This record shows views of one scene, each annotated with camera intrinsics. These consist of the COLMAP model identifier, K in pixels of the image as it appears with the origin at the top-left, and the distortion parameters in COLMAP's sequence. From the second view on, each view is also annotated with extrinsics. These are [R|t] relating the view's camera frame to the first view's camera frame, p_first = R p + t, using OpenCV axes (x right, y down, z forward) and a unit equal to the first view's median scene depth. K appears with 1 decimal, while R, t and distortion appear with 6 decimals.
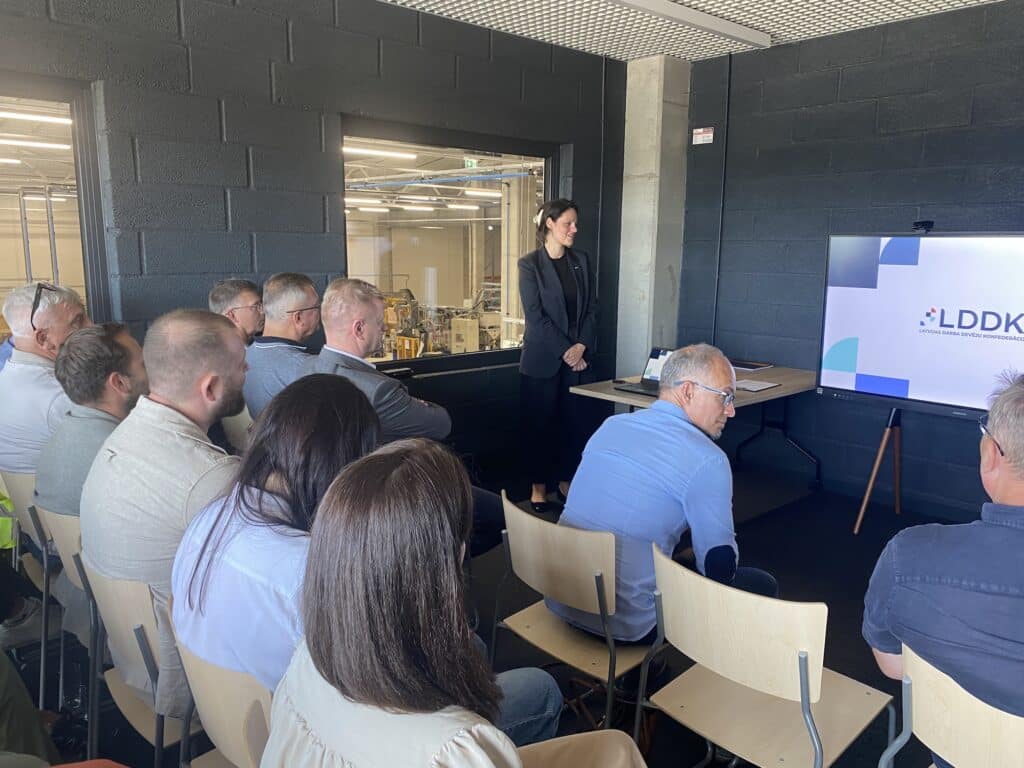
lens RADIAL K [[796.1, 0, 512.0], [0, 796.1, 384.0], [0, 0, 1]] dist [0.002146, -0.000808]
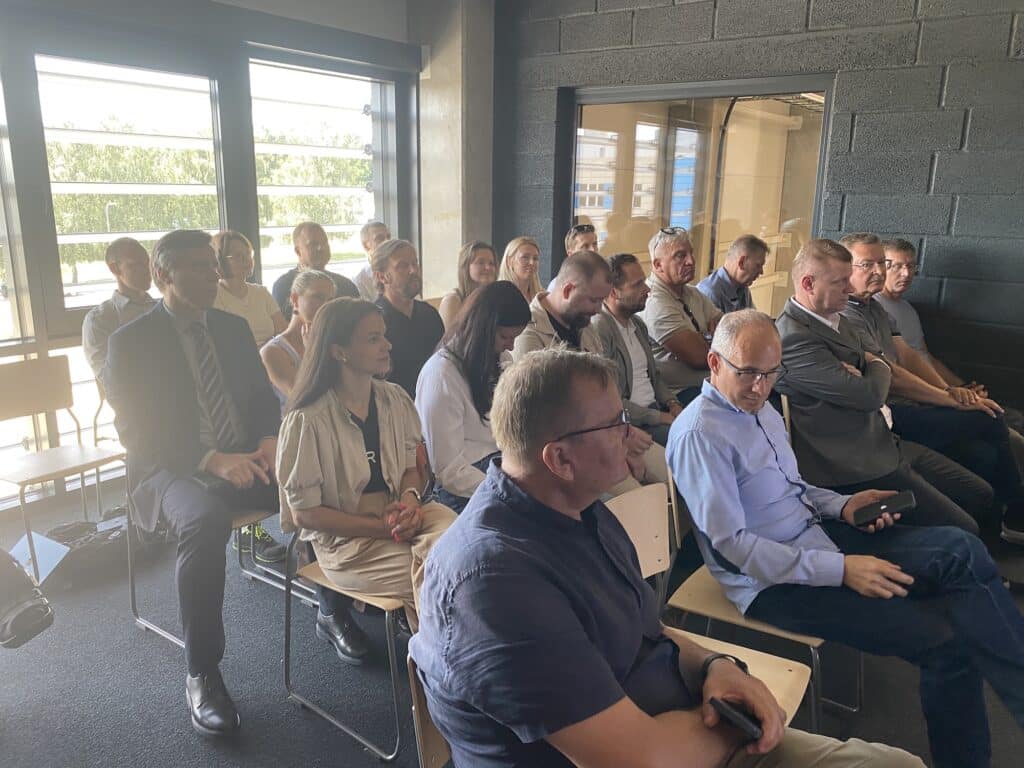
lens RADIAL K [[796.1, 0, 512.0], [0, 796.1, 384.0], [0, 0, 1]] dist [0.002146, -0.000808]
pose [[0.165566, 0.224079, -0.960404, 0.813341], [-0.191339, 0.962639, 0.191615, -0.068015], [0.967459, 0.152038, 0.202256, 0.410176]]
